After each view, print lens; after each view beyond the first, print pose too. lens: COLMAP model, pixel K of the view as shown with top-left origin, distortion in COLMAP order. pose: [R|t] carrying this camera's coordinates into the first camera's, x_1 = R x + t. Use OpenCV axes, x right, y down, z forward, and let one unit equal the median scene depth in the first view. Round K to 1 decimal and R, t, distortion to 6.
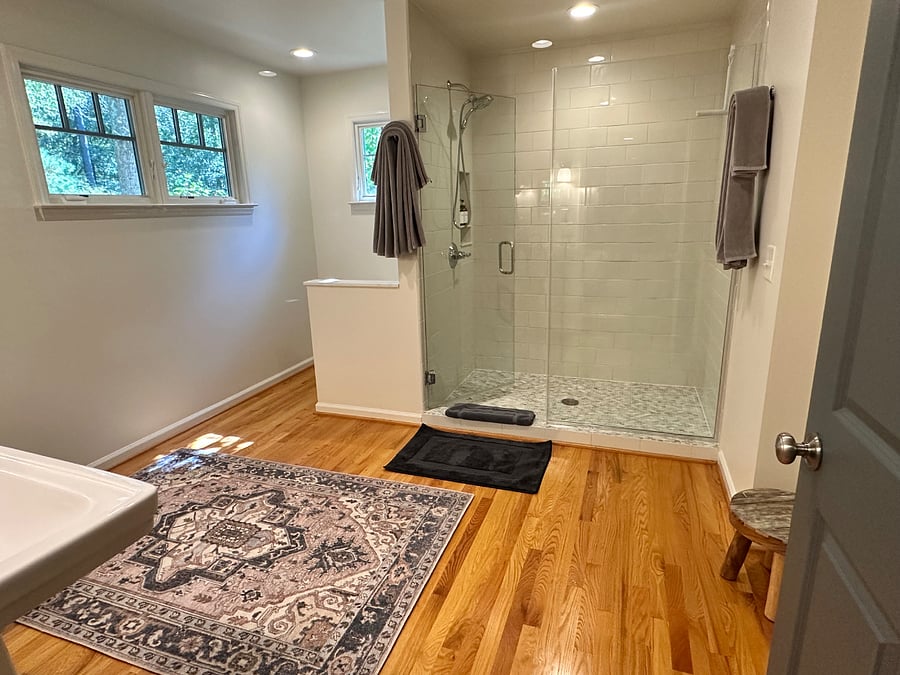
lens RADIAL K [[511.1, 0, 450.0], [0, 511.1, 337.5], [0, 0, 1]] dist [0.000099, 0.000602]
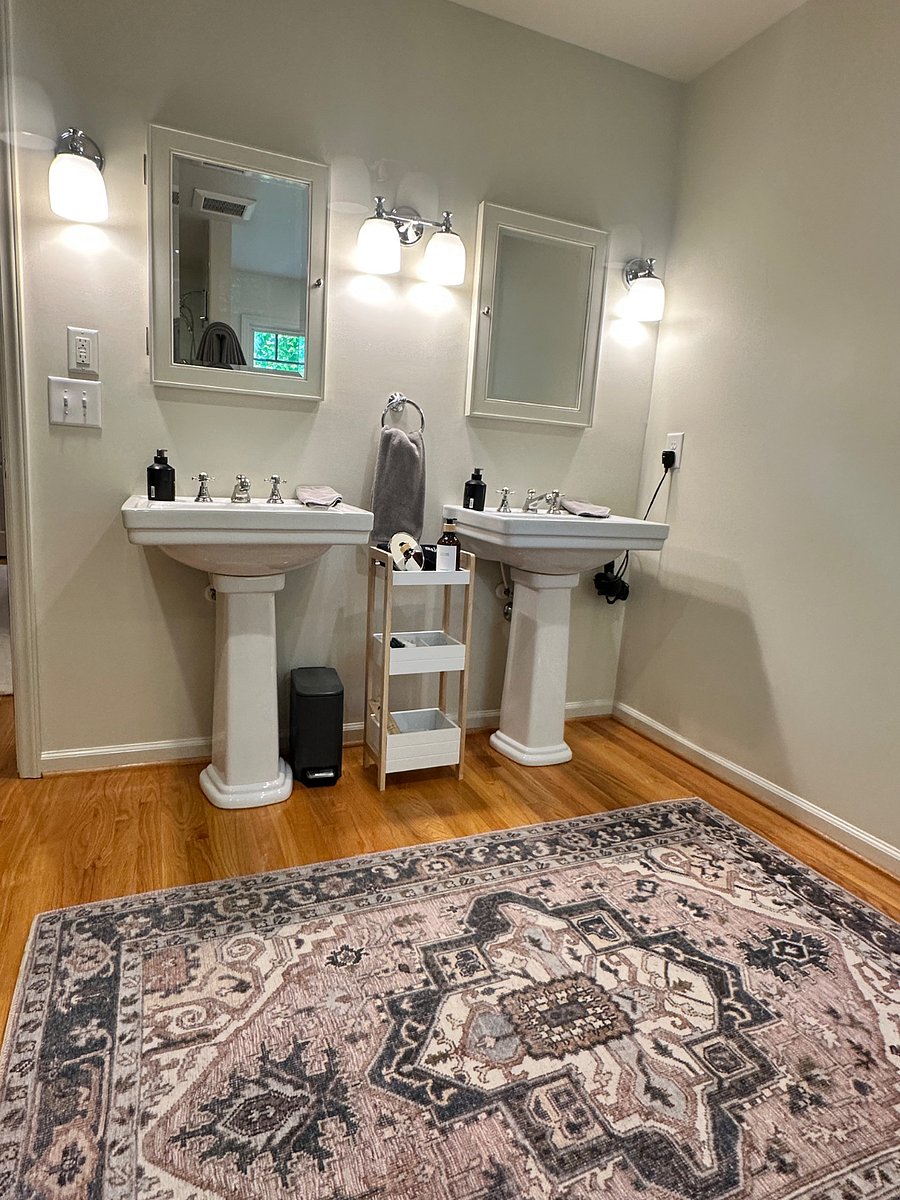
lens RADIAL K [[681.5, 0, 450.0], [0, 681.5, 600.0], [0, 0, 1]] dist [0.000099, 0.000602]
pose [[-0.734820, 0.109124, -0.669426, -0.017855], [-0.203877, 0.905793, 0.371448, -0.137844], [0.646895, 0.409428, -0.643347, 1.329583]]
